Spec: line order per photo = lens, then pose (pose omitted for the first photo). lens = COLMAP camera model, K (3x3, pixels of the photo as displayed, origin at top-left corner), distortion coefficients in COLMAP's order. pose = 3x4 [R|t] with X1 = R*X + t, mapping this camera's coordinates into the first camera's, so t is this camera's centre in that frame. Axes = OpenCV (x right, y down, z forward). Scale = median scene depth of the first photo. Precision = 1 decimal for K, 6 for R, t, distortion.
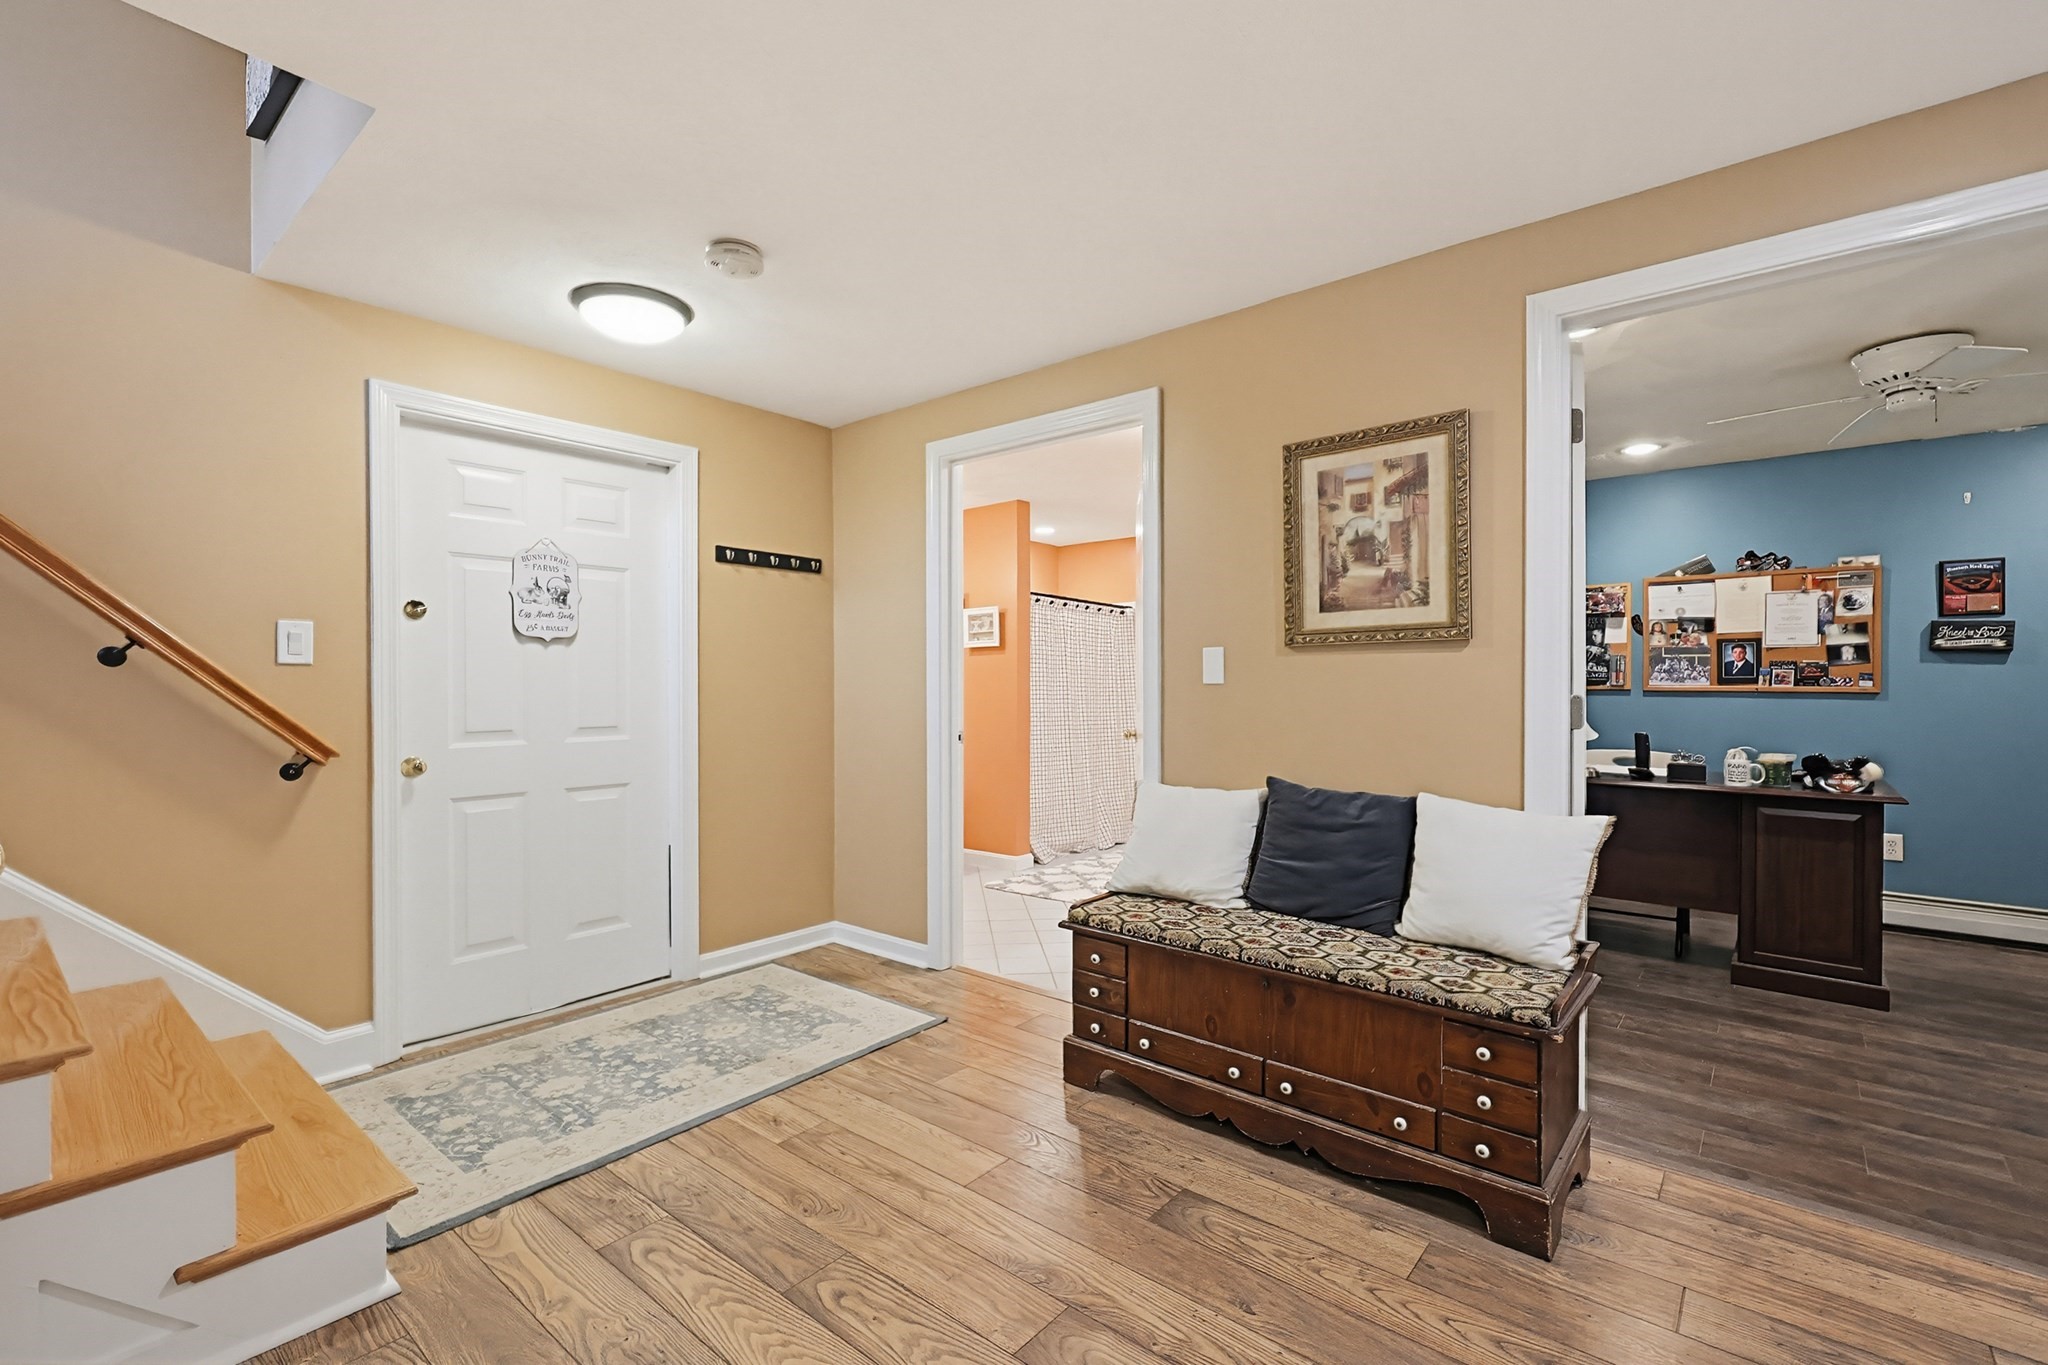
lens RADIAL K [[886.0, 0, 1005.4], [0, 886.0, 683.7], [0, 0, 1]] dist [0.001256, 0.001145]
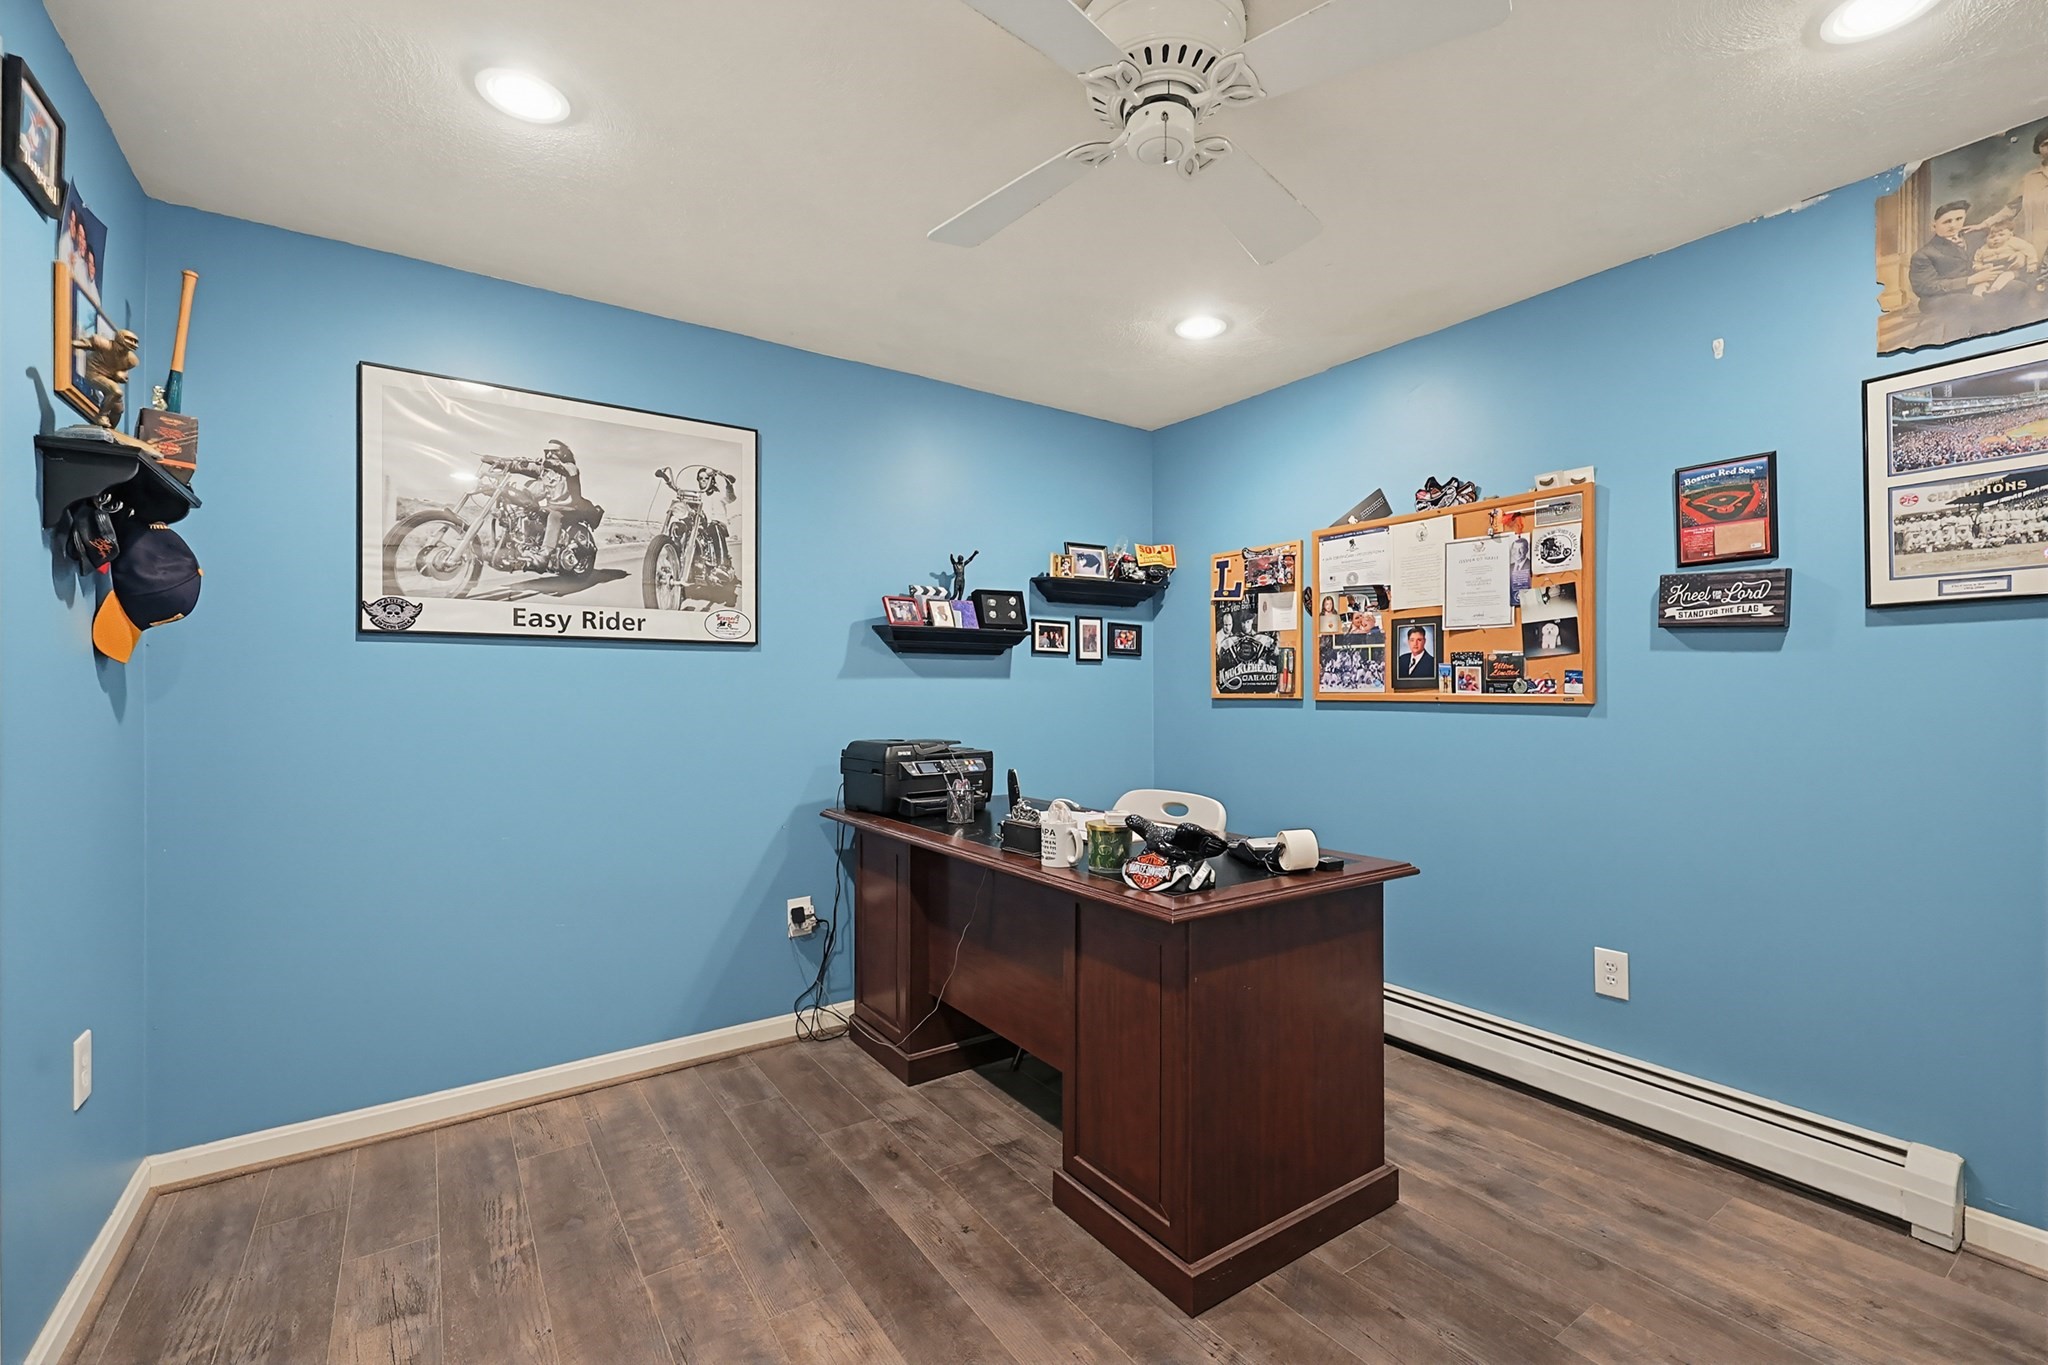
lens RADIAL K [[886.0, 0, 1033.3], [0, 886.0, 689.4], [0, 0, 1]] dist [0.001256, 0.001145]
pose [[0.970494, -0.001501, -0.241122, 0.740834], [-0.000206, 0.999975, -0.007054, 0.004794], [0.241127, 0.006895, 0.970469, 0.339424]]
